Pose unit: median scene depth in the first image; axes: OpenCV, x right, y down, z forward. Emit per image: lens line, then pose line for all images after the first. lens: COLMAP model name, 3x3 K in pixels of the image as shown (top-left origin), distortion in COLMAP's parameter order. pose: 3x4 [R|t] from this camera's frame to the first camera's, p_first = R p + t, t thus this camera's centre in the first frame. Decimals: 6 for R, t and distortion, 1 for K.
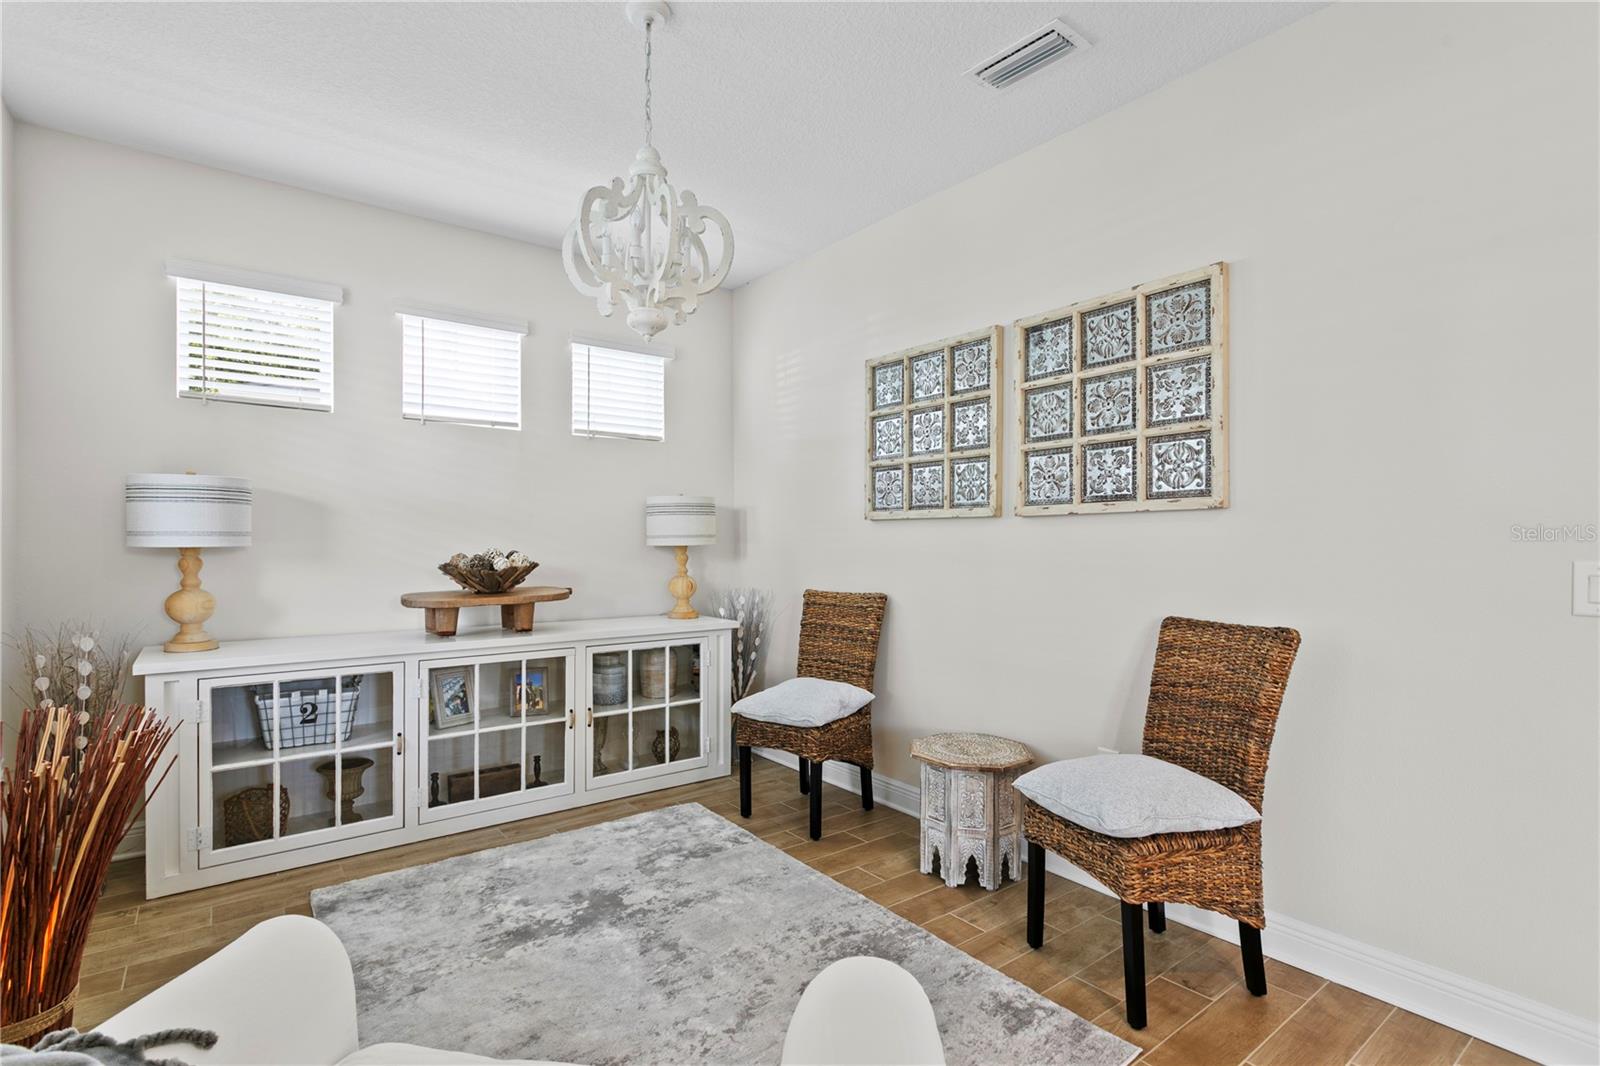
lens RADIAL K [[765.0, 0, 793.3], [0, 765.0, 536.8], [0, 0, 1]] dist [-0.000731, 0.004125]
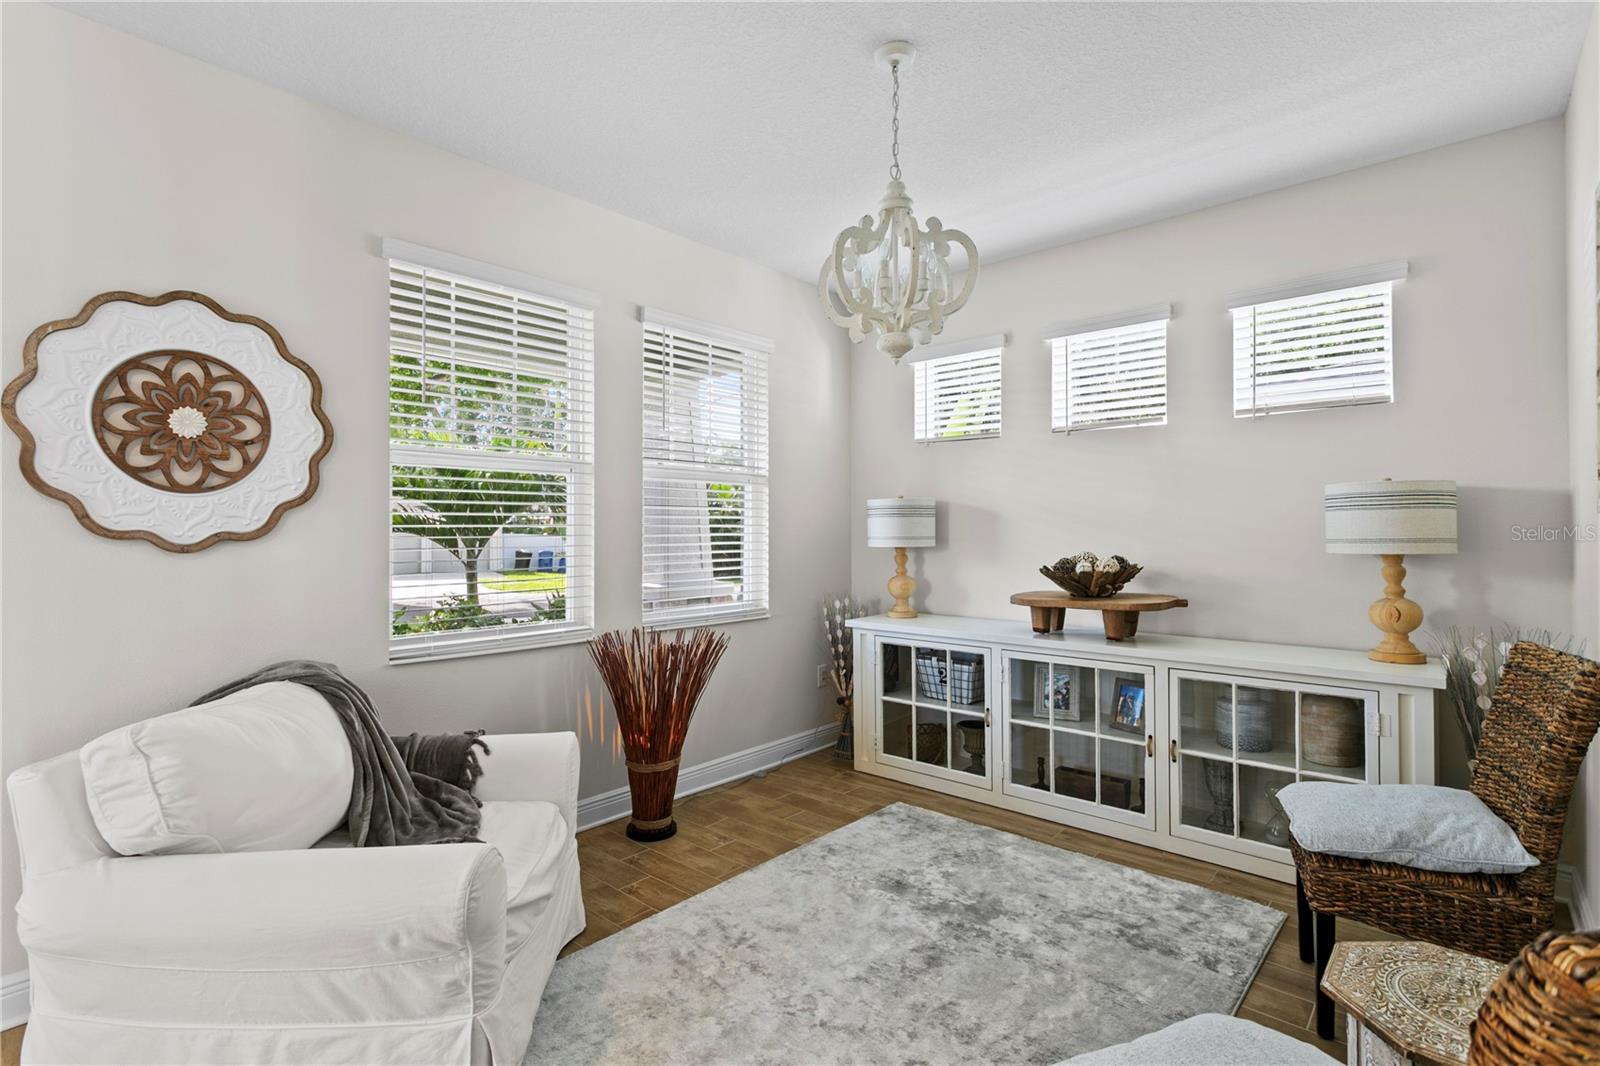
lens RADIAL K [[765.0, 0, 787.1], [0, 765.0, 530.6], [0, 0, 1]] dist [-0.000731, 0.004125]
pose [[0.182953, -0.011466, -0.983055, 0.611999], [0.000061, 0.999932, -0.011651, -0.001056], [0.983122, 0.002071, 0.182941, 0.510942]]
